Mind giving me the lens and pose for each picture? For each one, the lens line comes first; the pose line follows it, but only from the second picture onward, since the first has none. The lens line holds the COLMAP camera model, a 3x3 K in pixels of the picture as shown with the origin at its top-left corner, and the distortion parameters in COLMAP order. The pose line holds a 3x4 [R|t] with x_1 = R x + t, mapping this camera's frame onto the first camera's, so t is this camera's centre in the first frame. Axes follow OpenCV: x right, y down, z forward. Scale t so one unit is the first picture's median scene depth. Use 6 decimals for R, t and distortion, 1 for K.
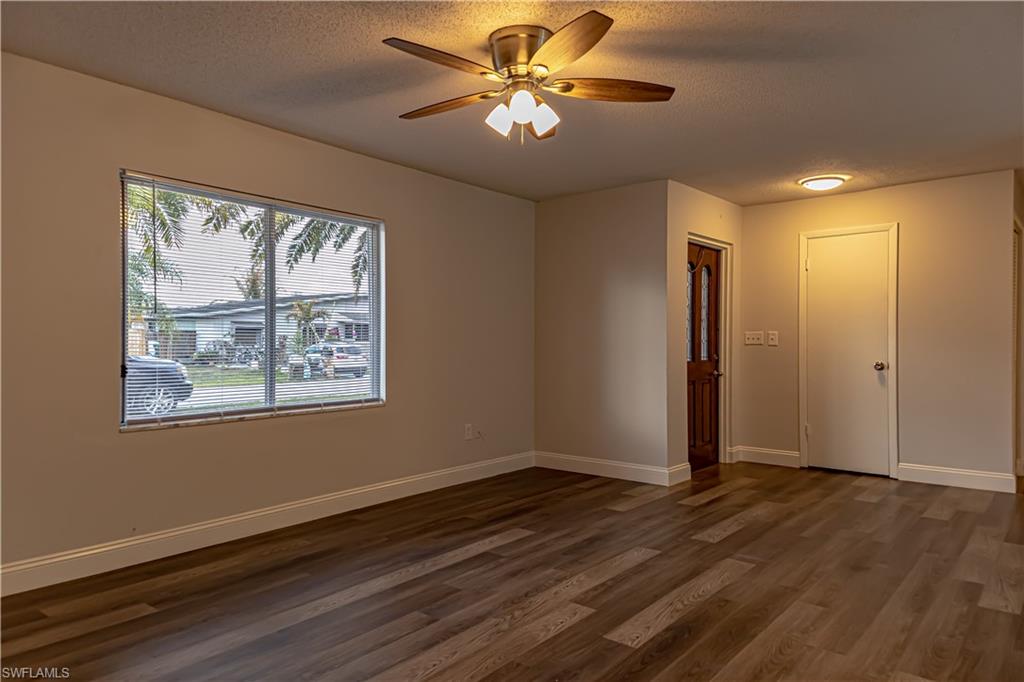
lens RADIAL K [[683.7, 0, 509.6], [0, 683.7, 339.7], [0, 0, 1]] dist [0.131820, -0.098348]
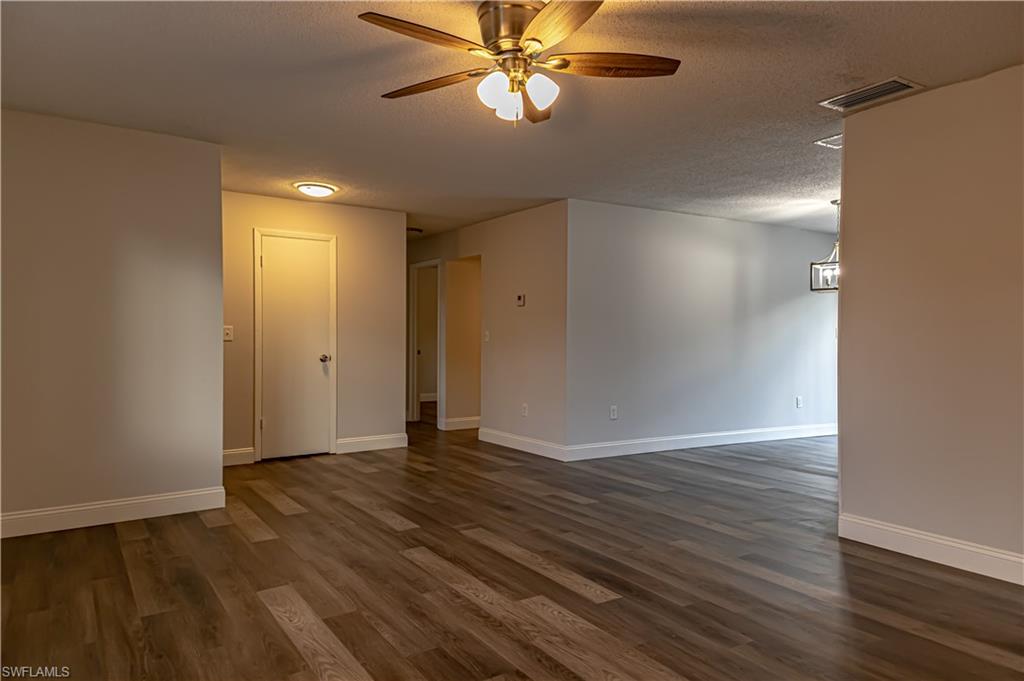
lens RADIAL K [[683.7, 0, 509.6], [0, 683.7, 339.2], [0, 0, 1]] dist [0.131820, -0.098348]
pose [[0.302295, -0.009463, 0.953167, -0.771764], [0.002124, 0.999955, 0.009254, -0.003347], [-0.953212, -0.000773, 0.302302, 0.645074]]
